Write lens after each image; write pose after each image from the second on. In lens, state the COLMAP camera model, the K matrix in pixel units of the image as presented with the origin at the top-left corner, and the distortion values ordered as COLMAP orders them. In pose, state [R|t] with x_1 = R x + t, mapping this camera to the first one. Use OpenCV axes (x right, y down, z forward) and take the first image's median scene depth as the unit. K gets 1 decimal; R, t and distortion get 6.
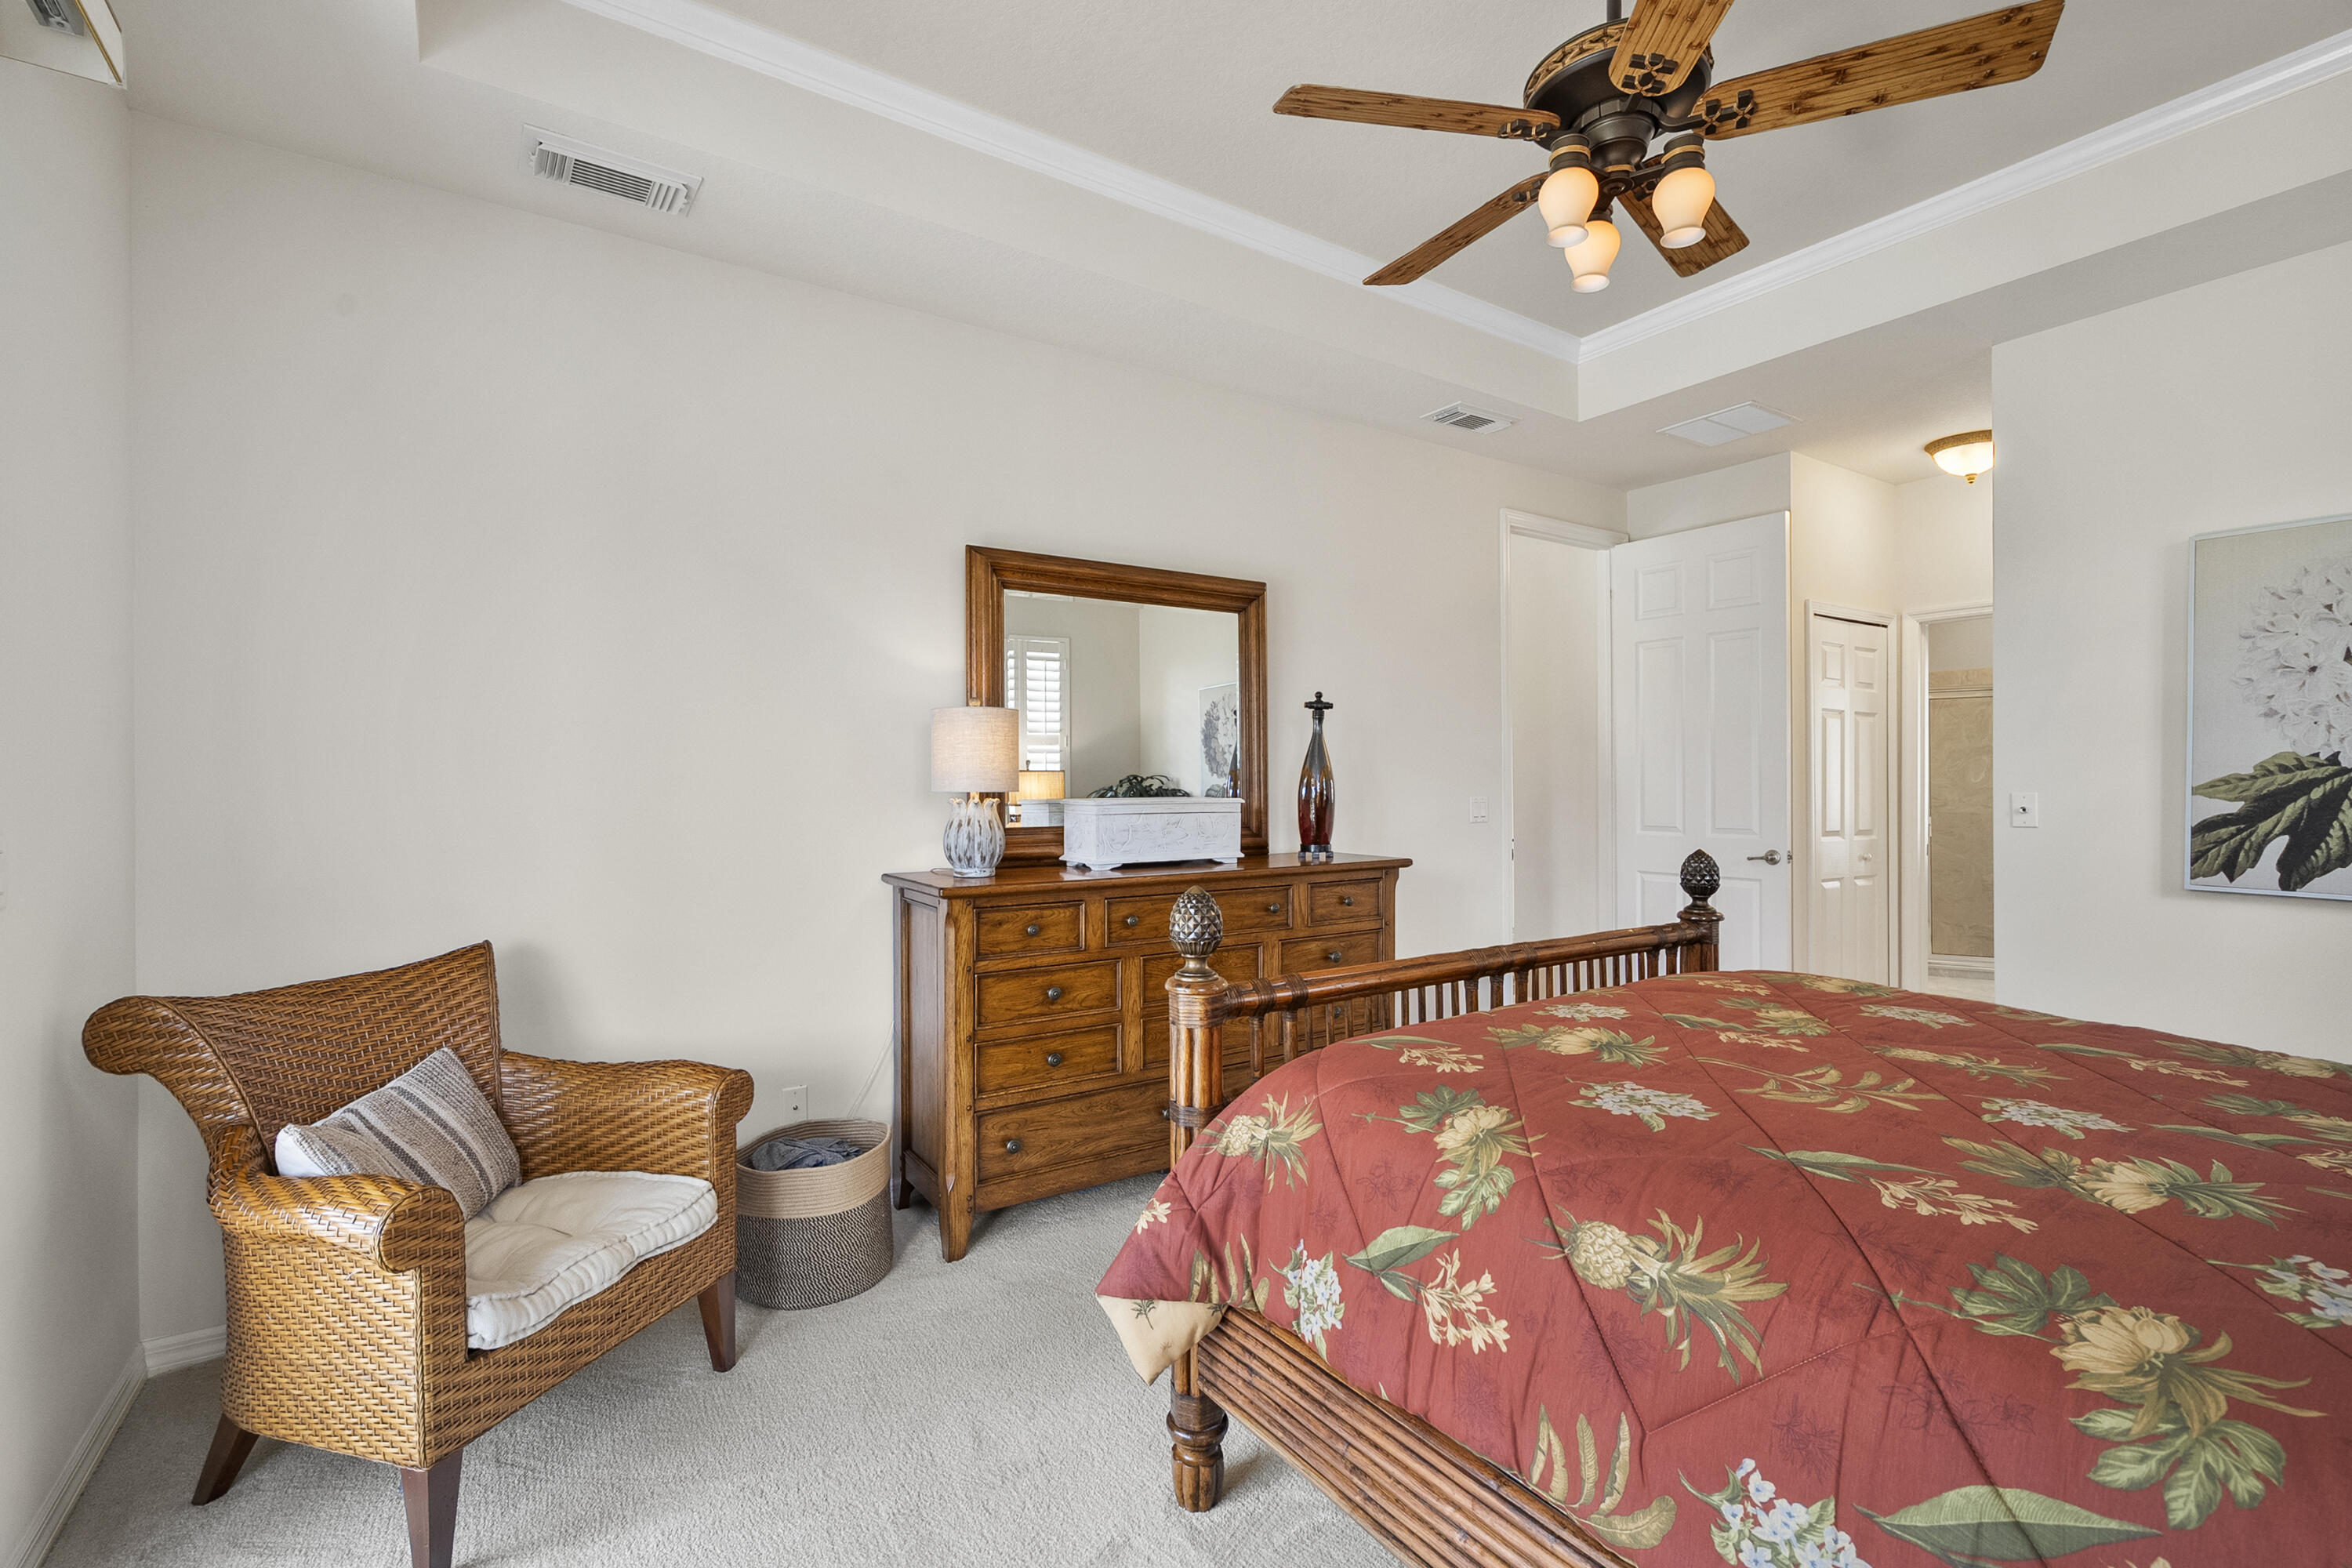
lens RADIAL K [[1057.0, 0, 1176.0], [0, 1057.0, 784.0], [0, 0, 1]] dist [0.001980, 0.000316]
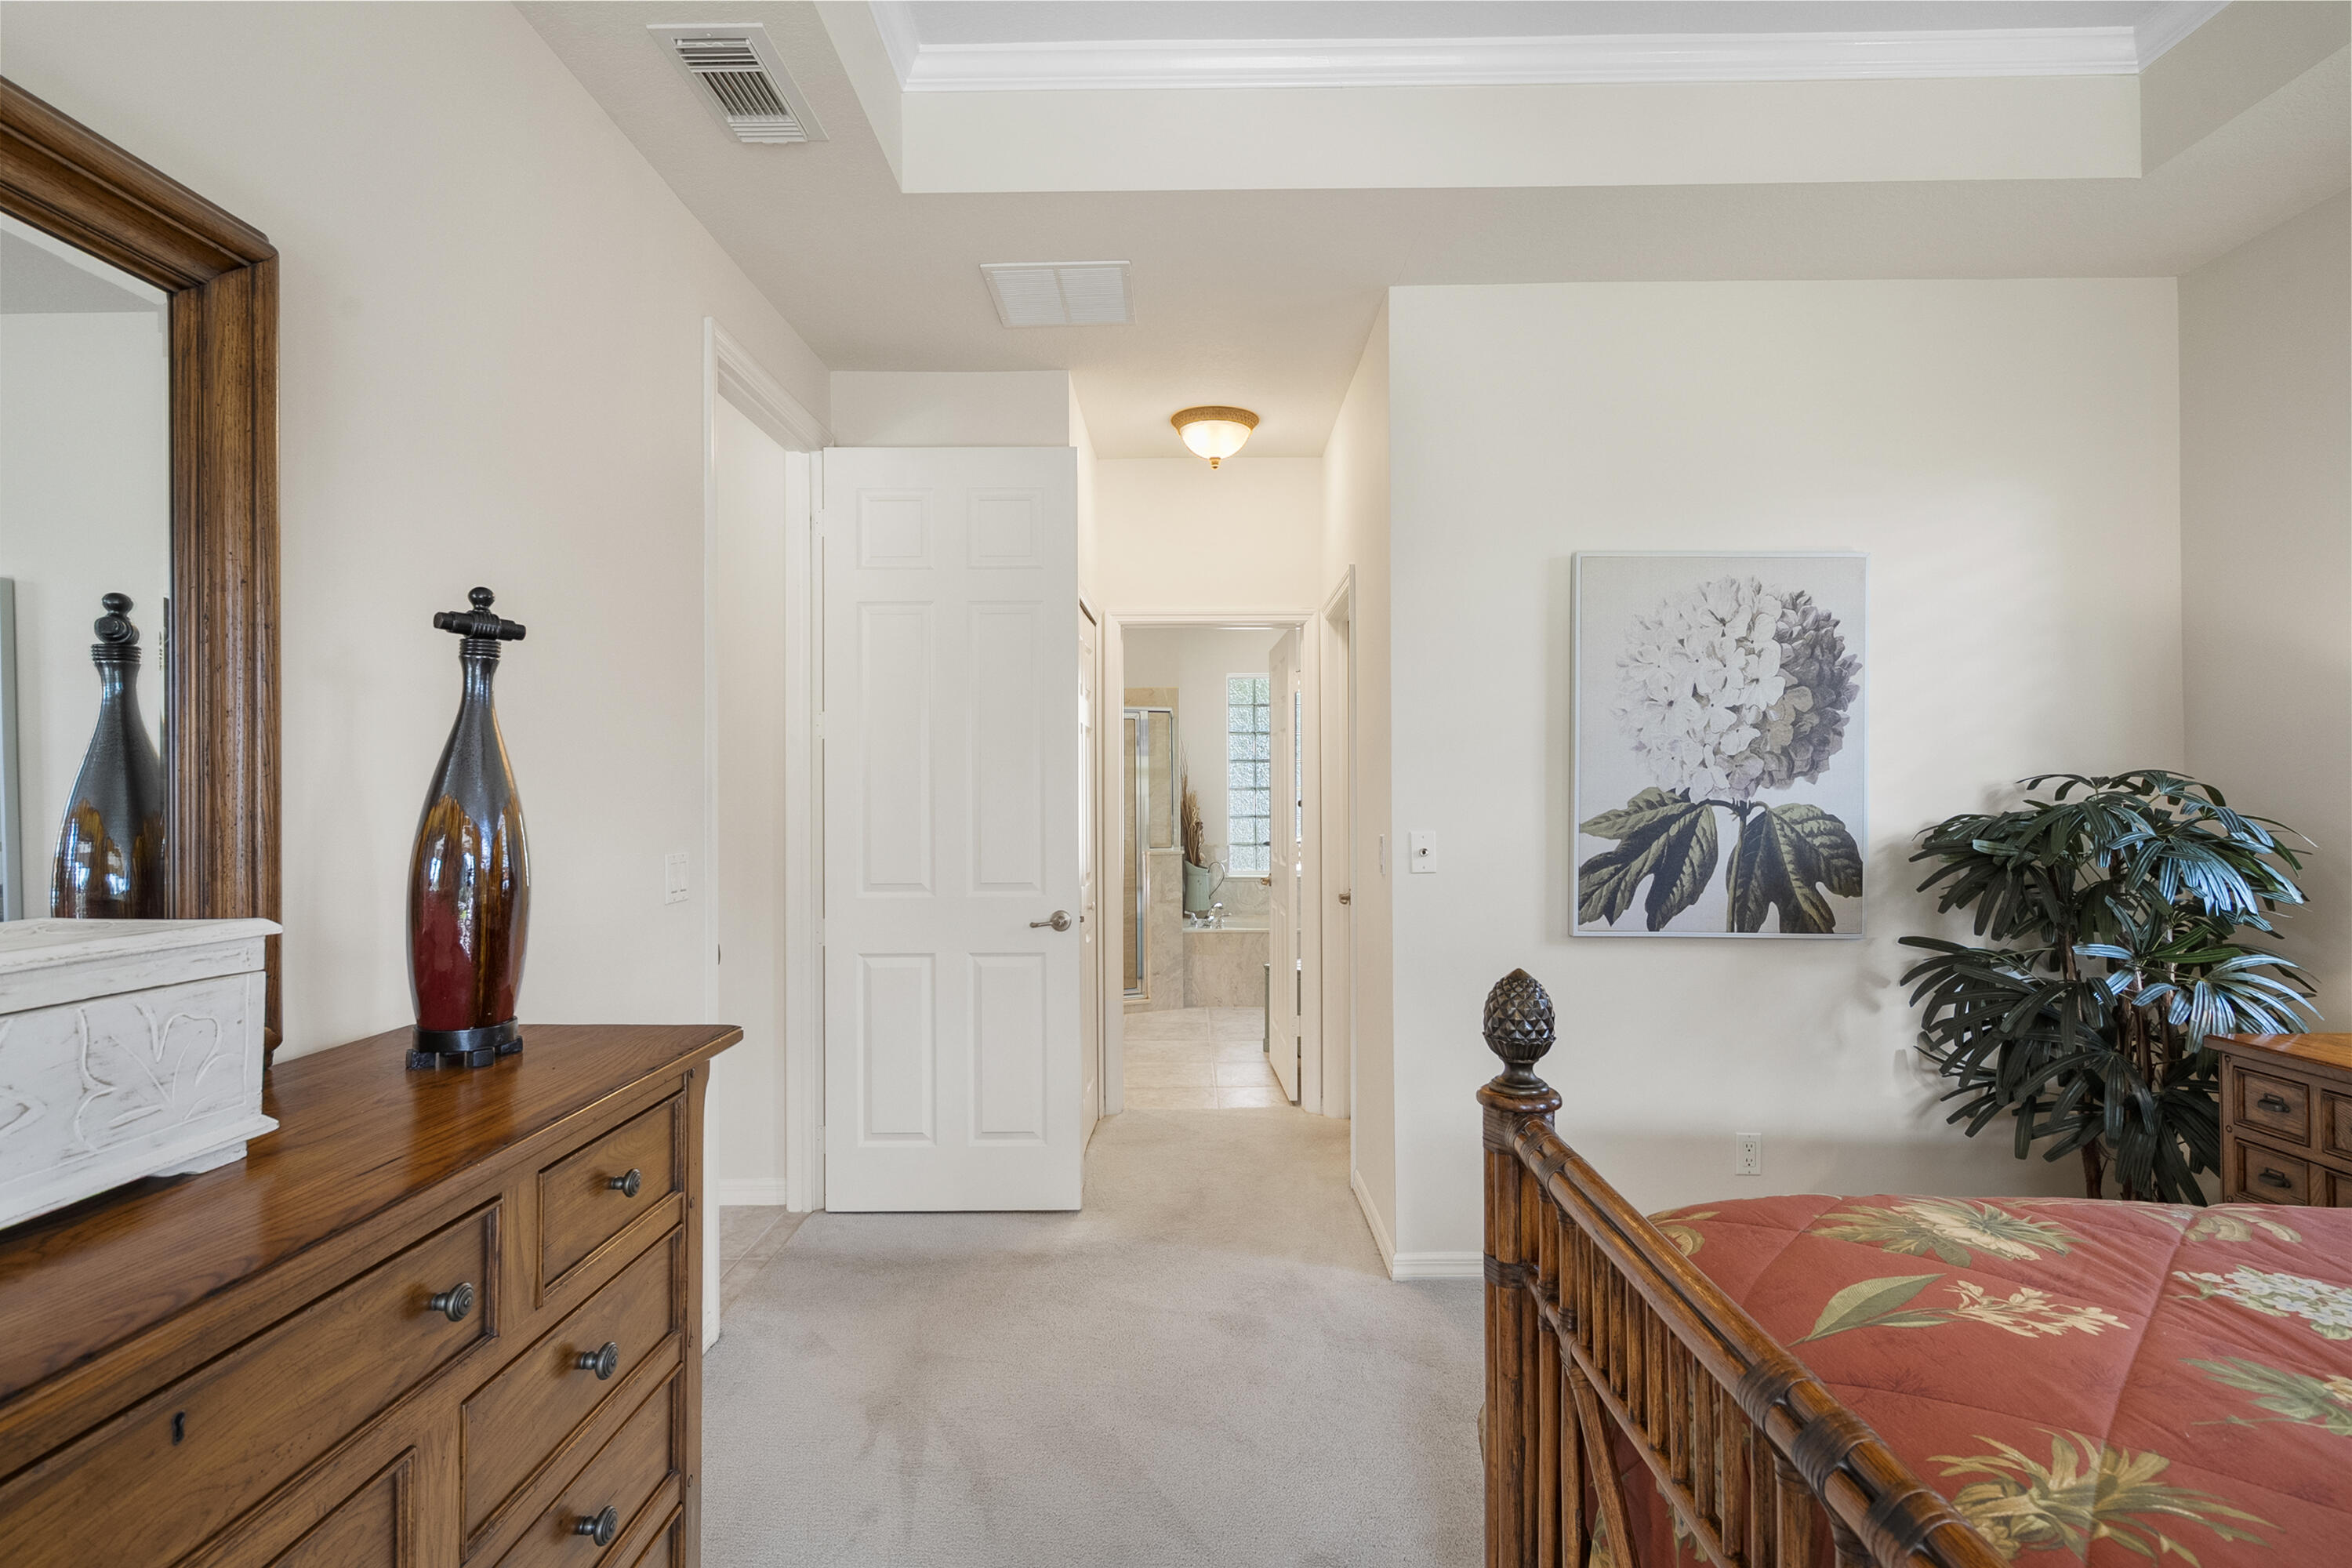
lens RADIAL K [[1147.0, 0, 1176.0], [0, 1147.0, 784.0], [0, 0, 1]] dist [-0.012352, 0.000028]
pose [[0.566869, 0.008840, 0.823761, -0.055667], [0.003273, 0.999910, -0.012983, -0.020504], [-0.823802, 0.010055, 0.566789, 0.739955]]
